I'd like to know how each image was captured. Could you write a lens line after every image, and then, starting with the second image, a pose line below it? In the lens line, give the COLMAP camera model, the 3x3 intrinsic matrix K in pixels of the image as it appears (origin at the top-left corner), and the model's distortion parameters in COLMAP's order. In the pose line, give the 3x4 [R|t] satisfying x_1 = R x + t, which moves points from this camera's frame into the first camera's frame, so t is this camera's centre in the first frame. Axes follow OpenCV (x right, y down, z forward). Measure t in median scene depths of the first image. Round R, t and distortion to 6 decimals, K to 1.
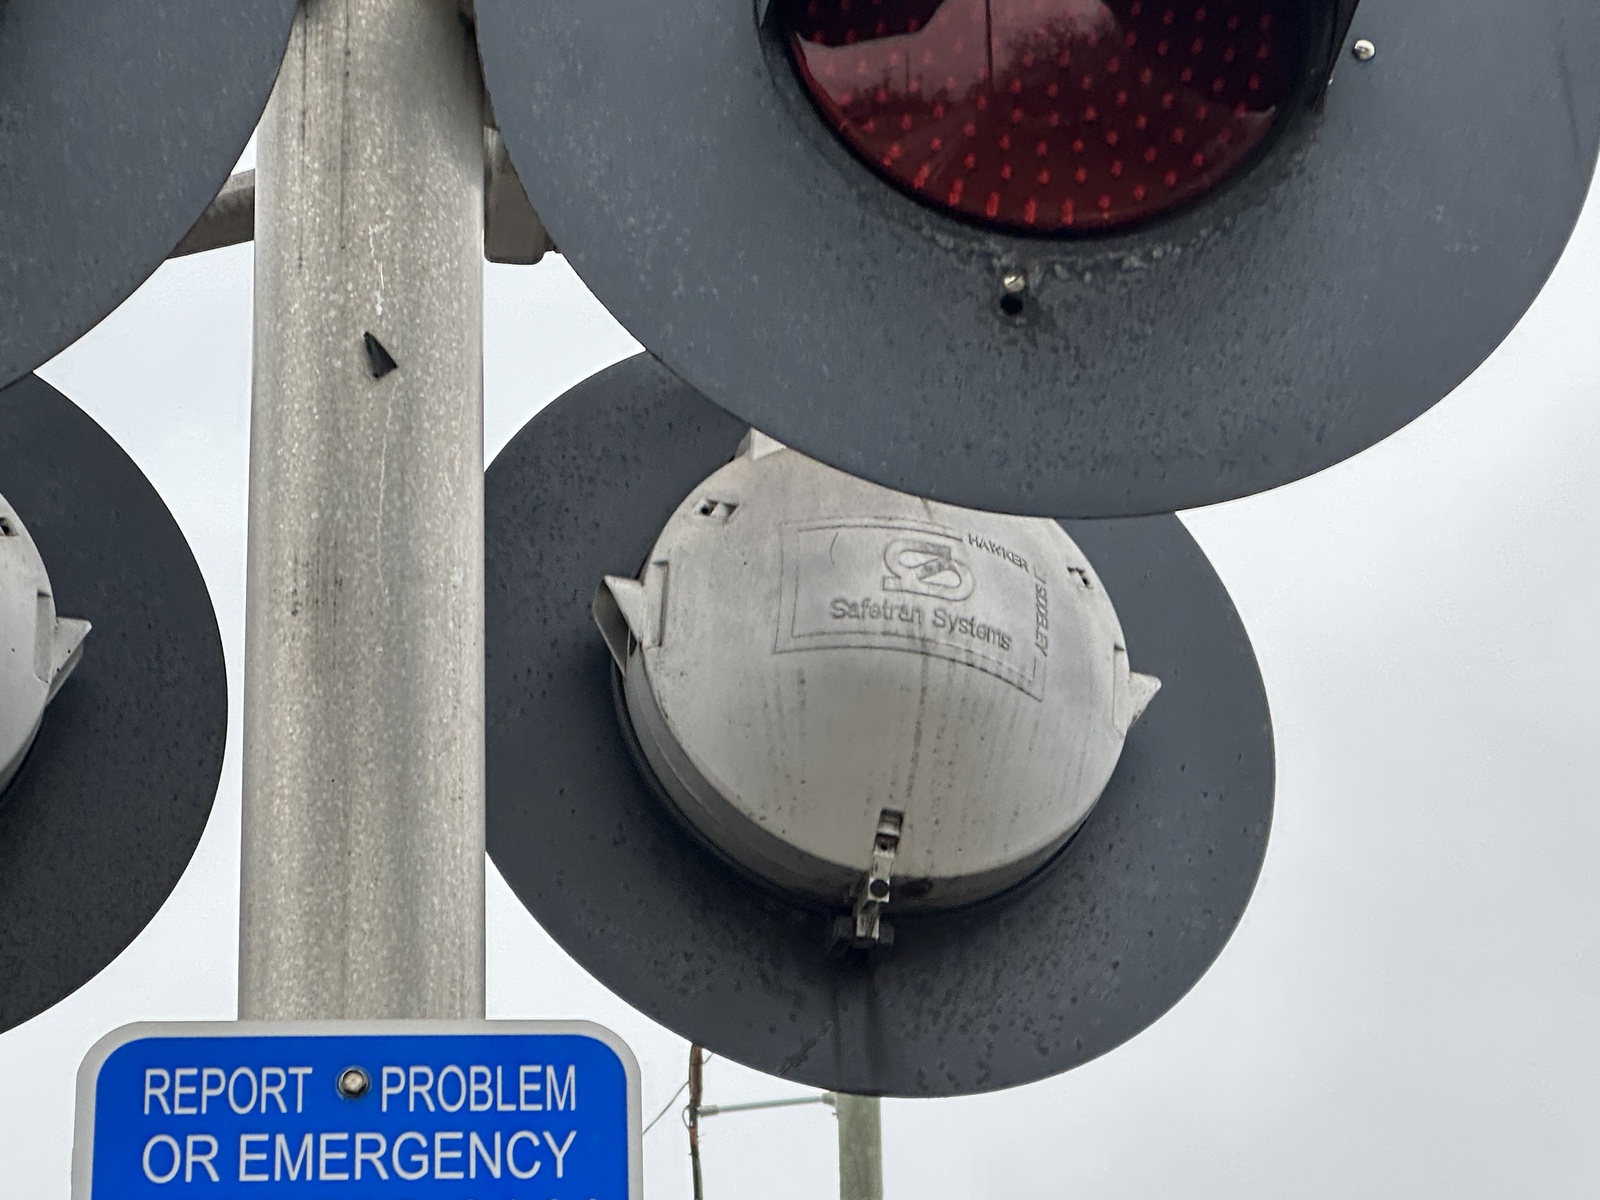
lens RADIAL K [[4897.9, 0, 800.0], [0, 4897.9, 600.0], [0, 0, 1]] dist [-0.475724, 12.142489]
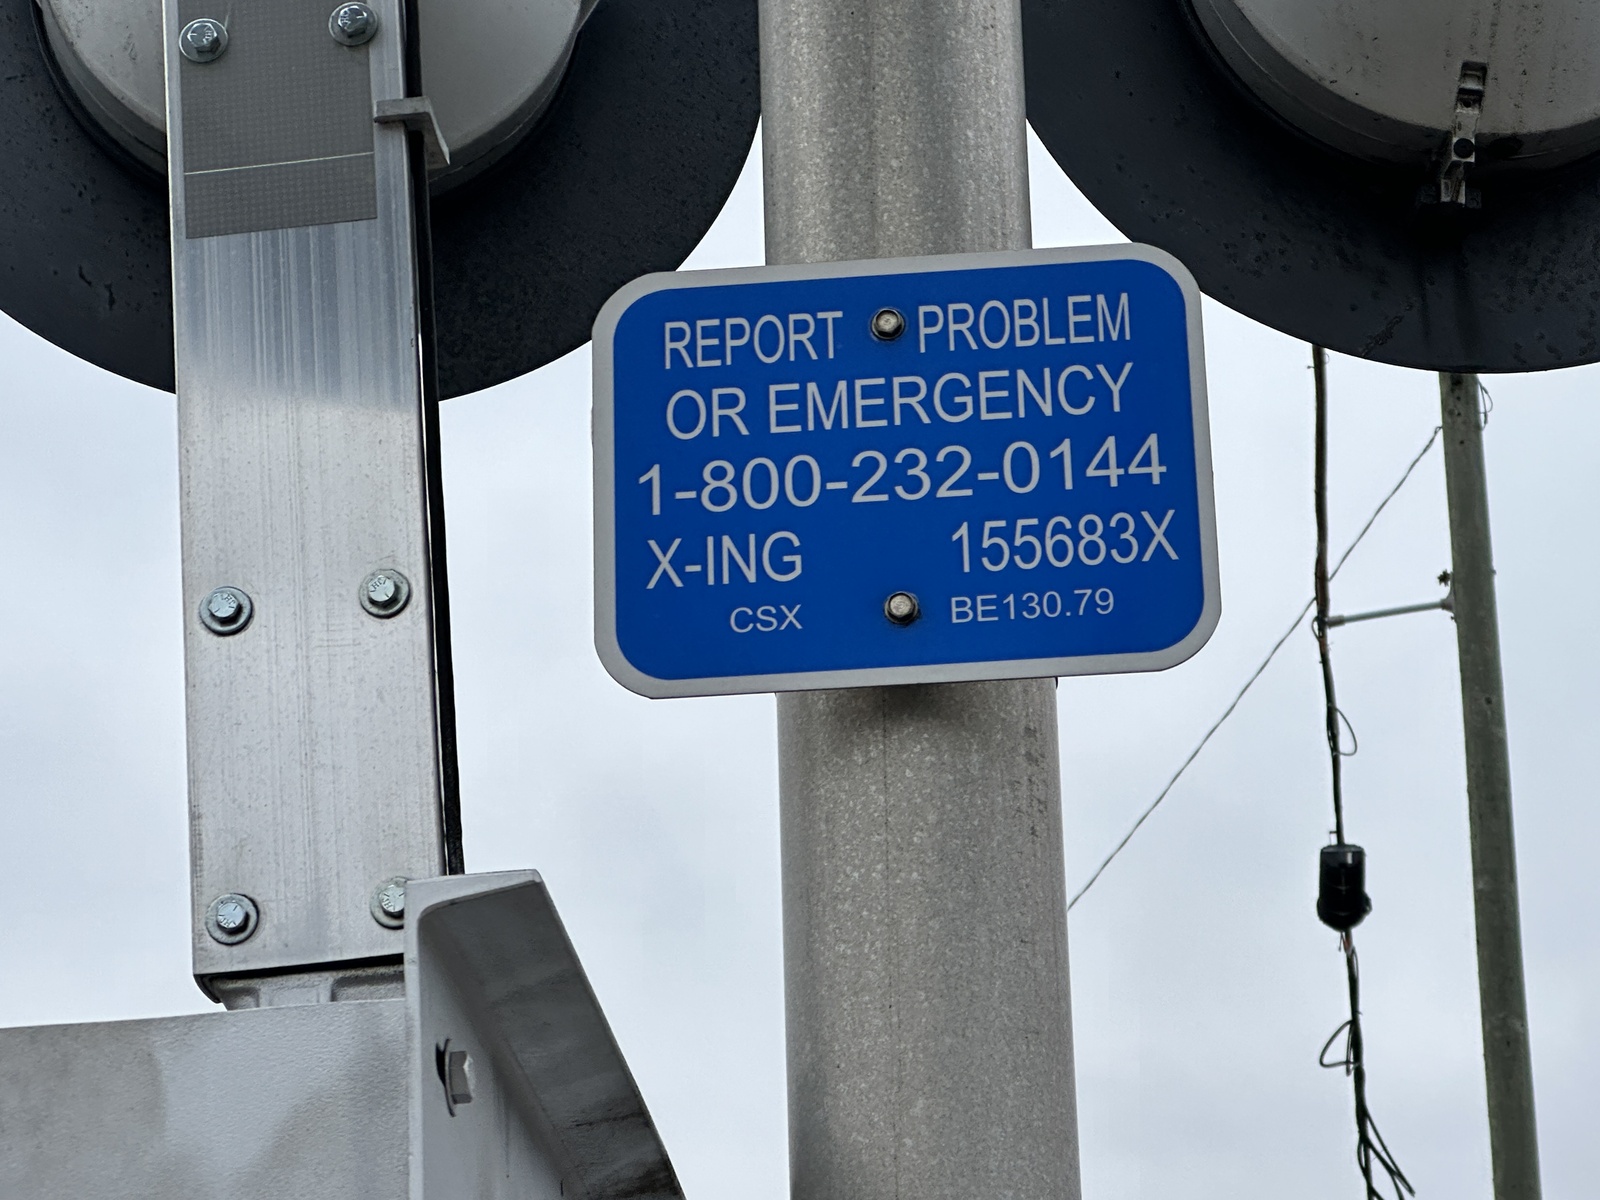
lens RADIAL K [[4381.1, 0, 800.0], [0, 4381.1, 600.0], [0, 0, 1]] dist [-0.140351, 7.482704]
pose [[0.988793, -0.051193, -0.140243, 0.005108], [0.063662, 0.994266, 0.085916, 0.076717], [0.135041, -0.093882, 0.986382, 0.173617]]
